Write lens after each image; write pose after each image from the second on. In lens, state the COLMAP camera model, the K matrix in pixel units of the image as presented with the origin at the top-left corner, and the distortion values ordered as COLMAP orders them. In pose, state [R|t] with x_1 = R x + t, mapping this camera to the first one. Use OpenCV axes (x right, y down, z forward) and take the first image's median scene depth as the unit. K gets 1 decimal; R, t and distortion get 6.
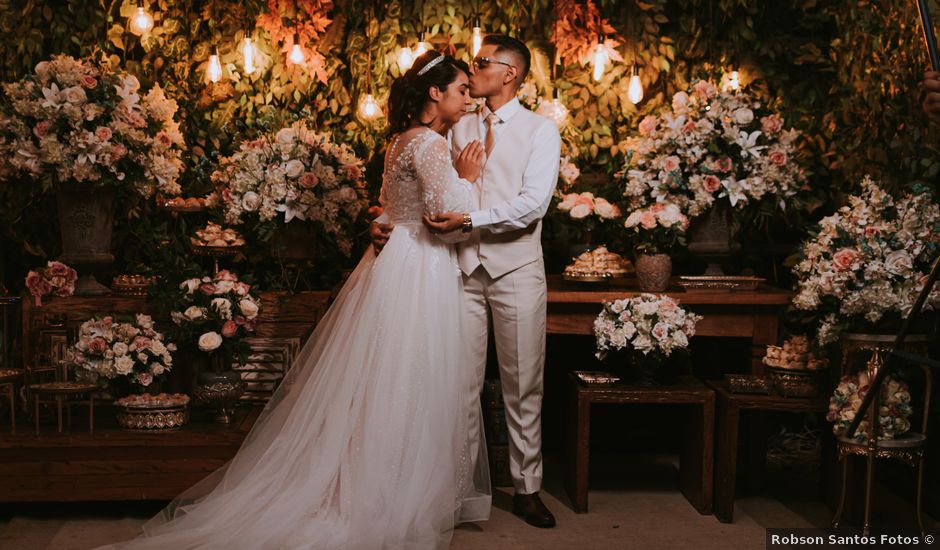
lens RADIAL K [[1492.9, 0, 468.0], [0, 1492.9, 323.1], [0, 0, 1]] dist [0.011647, 0.042182]
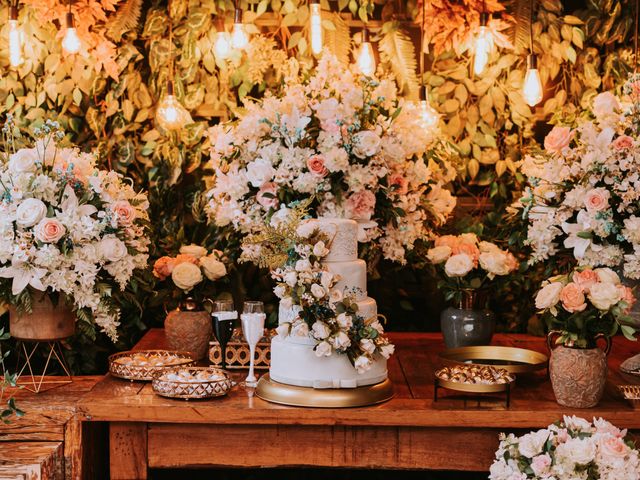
lens RADIAL K [[1121.9, 0, 320.0], [0, 1121.9, 240.0], [0, 0, 1]] dist [0.012774, 0.018796]
pose [[0.999735, 0.000800, -0.022985, 0.020378], [-0.000975, 0.999970, -0.007631, -0.075443], [0.022978, 0.007651, 0.999707, 0.438280]]
